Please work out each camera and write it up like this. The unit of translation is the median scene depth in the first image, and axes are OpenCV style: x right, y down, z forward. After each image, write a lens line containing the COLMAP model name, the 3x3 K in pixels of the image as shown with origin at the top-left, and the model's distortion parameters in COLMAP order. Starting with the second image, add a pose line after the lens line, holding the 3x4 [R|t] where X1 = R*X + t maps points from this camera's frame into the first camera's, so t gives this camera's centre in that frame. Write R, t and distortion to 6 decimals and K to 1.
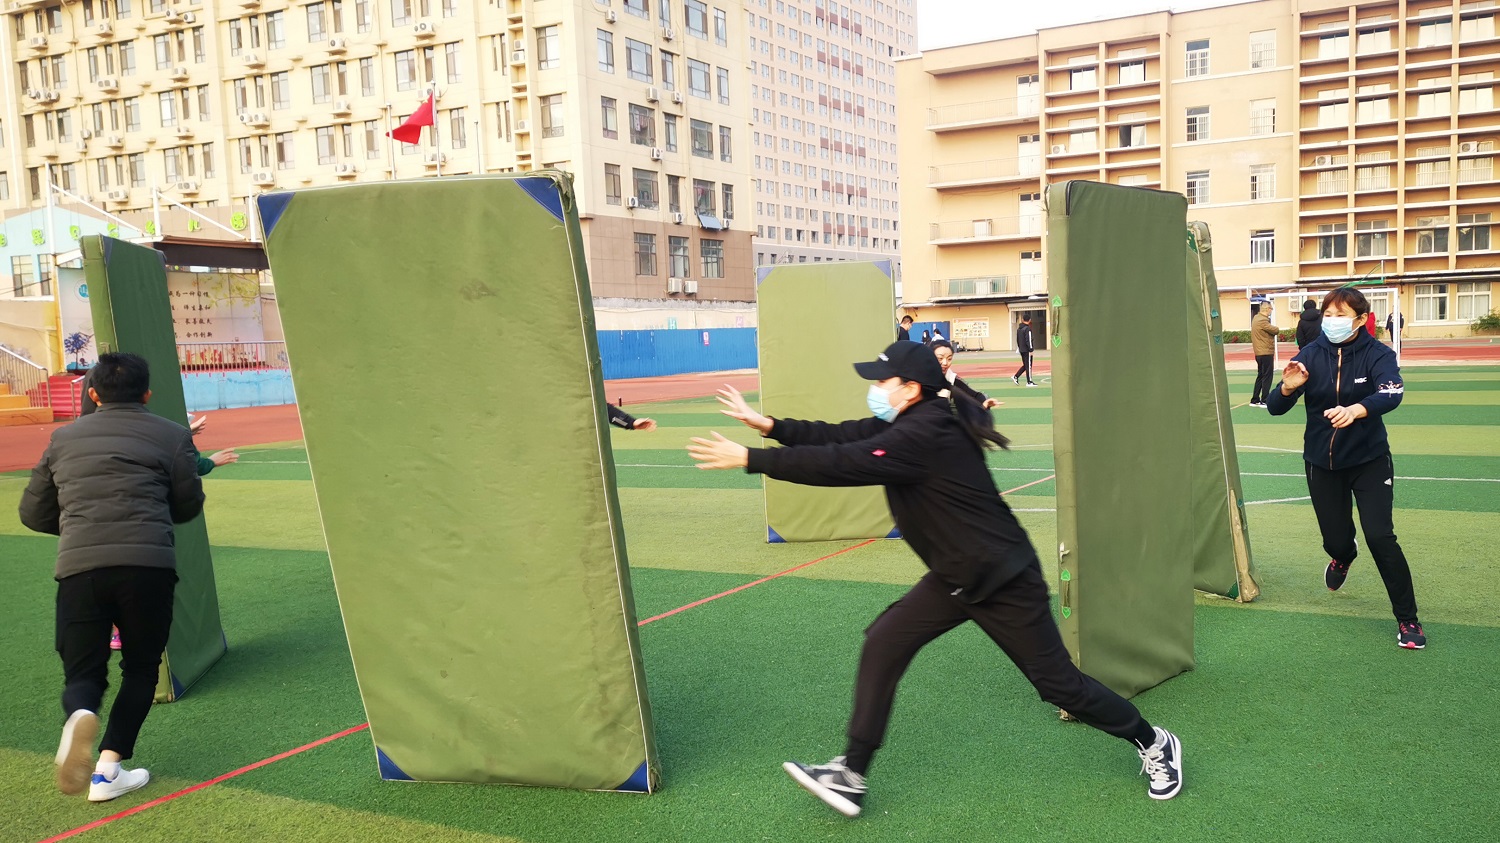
lens RADIAL K [[1310.2, 0, 750.0], [0, 1310.2, 421.5], [0, 0, 1]] dist [0.057679, -0.002185]
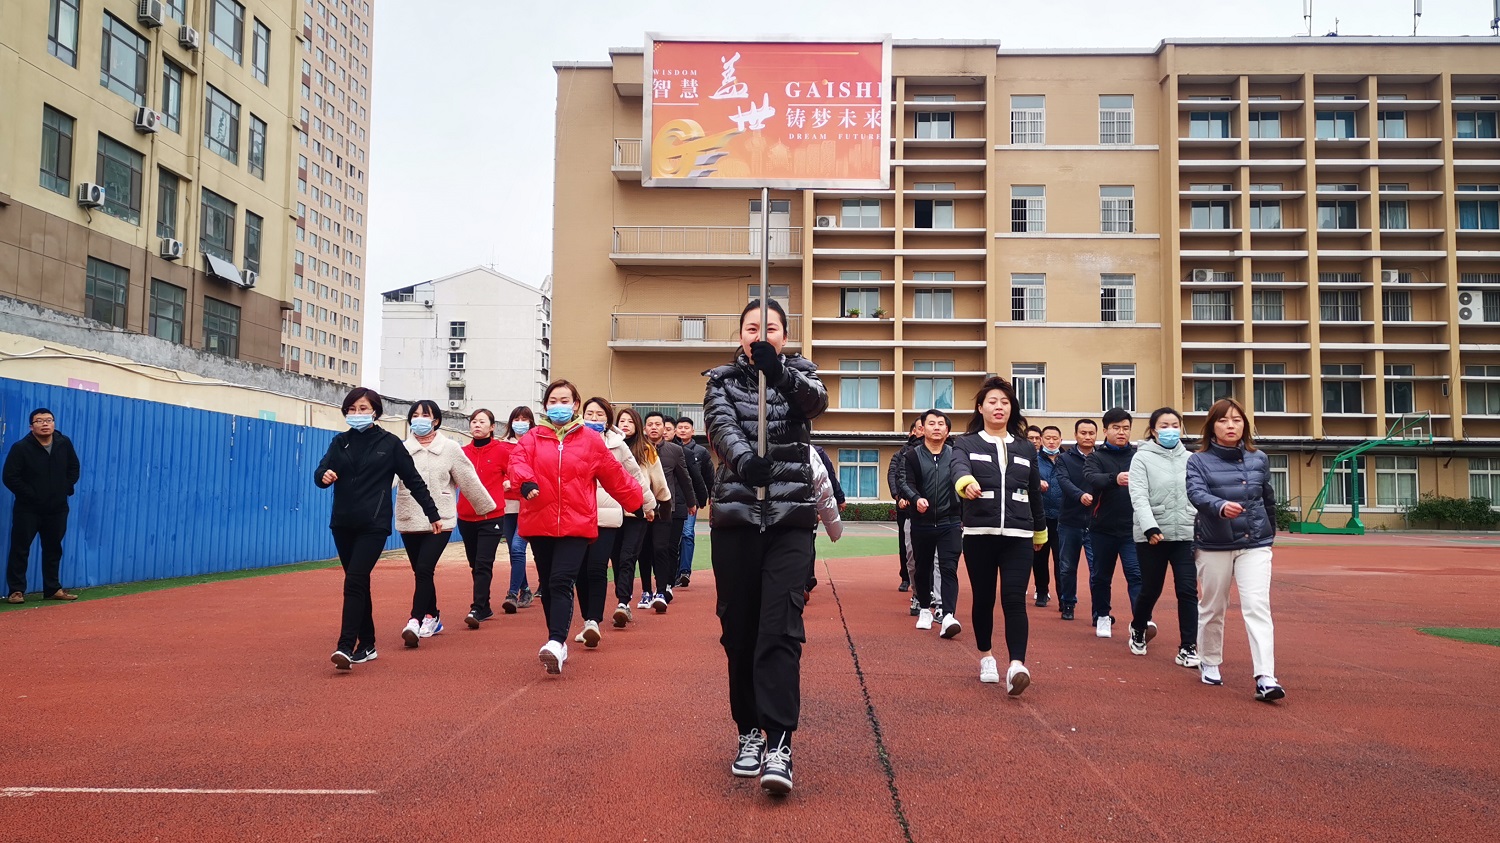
lens RADIAL K [[1310.2, 0, 750.0], [0, 1310.2, 421.5], [0, 0, 1]] dist [0.057679, -0.002185]
pose [[0.881664, 0.087197, 0.463751, -0.102515], [-0.020432, 0.988911, -0.147097, -0.006565], [-0.471435, 0.120215, 0.873669, 0.450420]]
